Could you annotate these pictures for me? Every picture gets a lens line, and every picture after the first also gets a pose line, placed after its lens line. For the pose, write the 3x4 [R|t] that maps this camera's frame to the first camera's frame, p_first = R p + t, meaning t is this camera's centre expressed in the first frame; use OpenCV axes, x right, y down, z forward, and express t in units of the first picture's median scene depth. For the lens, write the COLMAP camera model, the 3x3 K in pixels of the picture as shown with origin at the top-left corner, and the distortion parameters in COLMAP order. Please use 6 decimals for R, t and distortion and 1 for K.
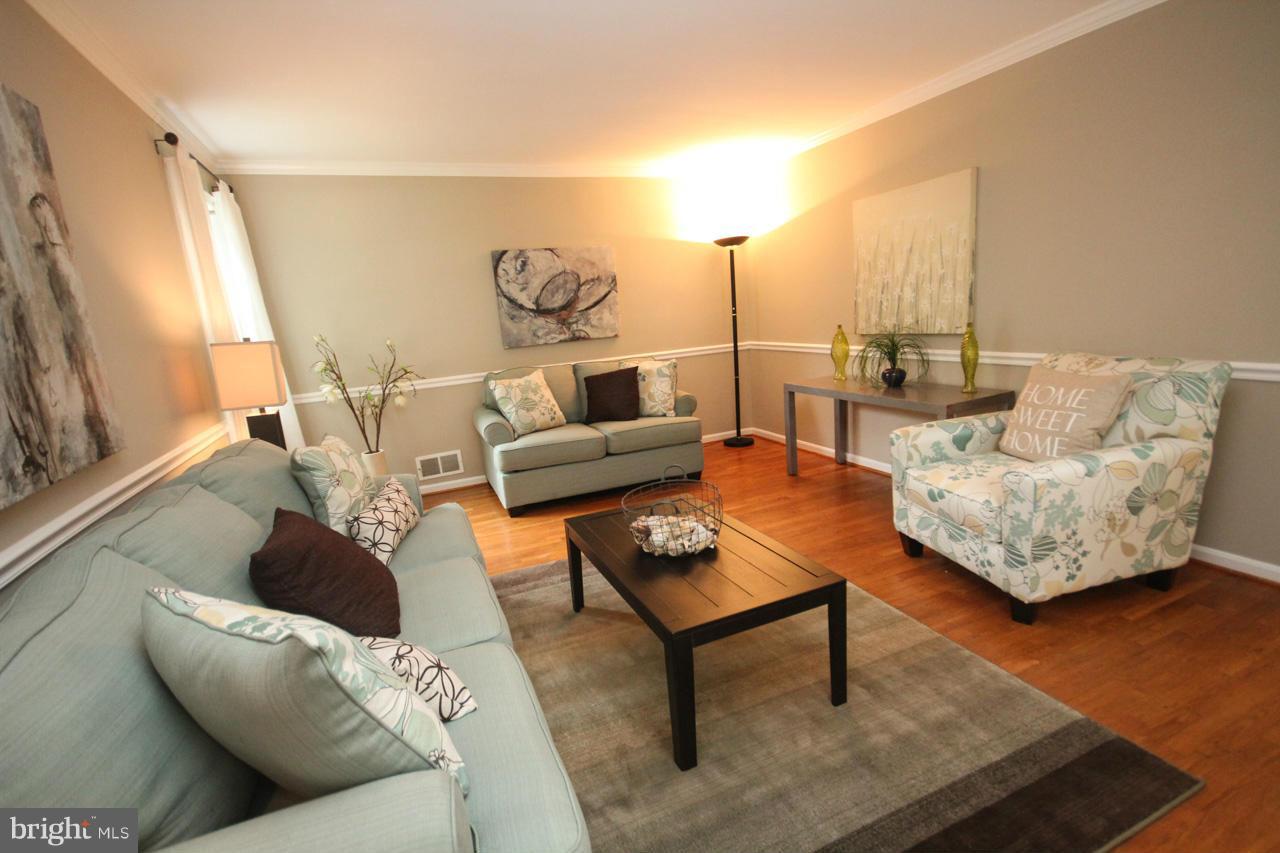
lens RADIAL K [[591.2, 0, 641.9], [0, 591.2, 426.1], [0, 0, 1]] dist [0.002868, -0.005045]
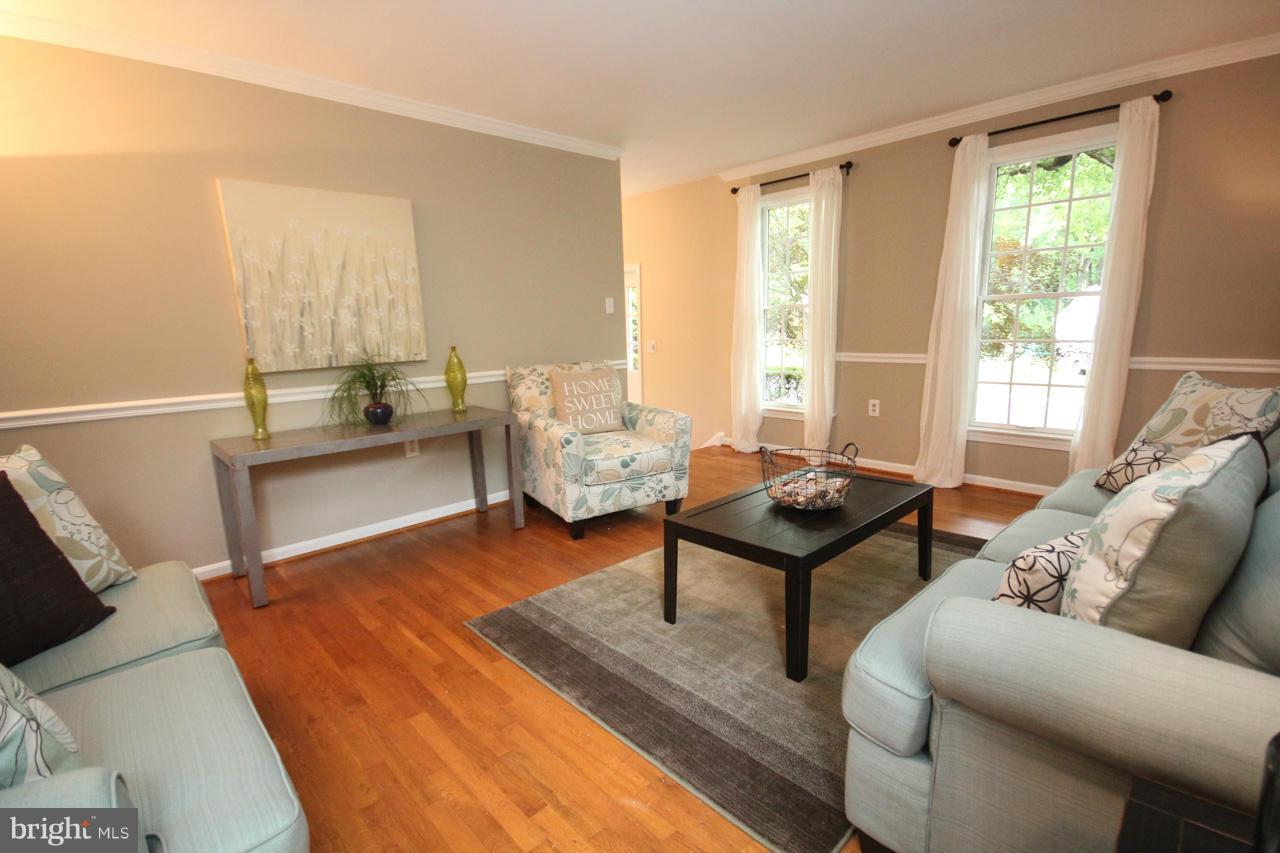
lens RADIAL K [[591.2, 0, 648.1], [0, 591.2, 434.0], [0, 0, 1]] dist [0.002868, -0.005045]
pose [[-0.350504, -0.078649, 0.933253, -0.449791], [0.244670, 0.954174, 0.172303, -0.096050], [-0.904038, 0.288732, -0.315199, 0.833543]]
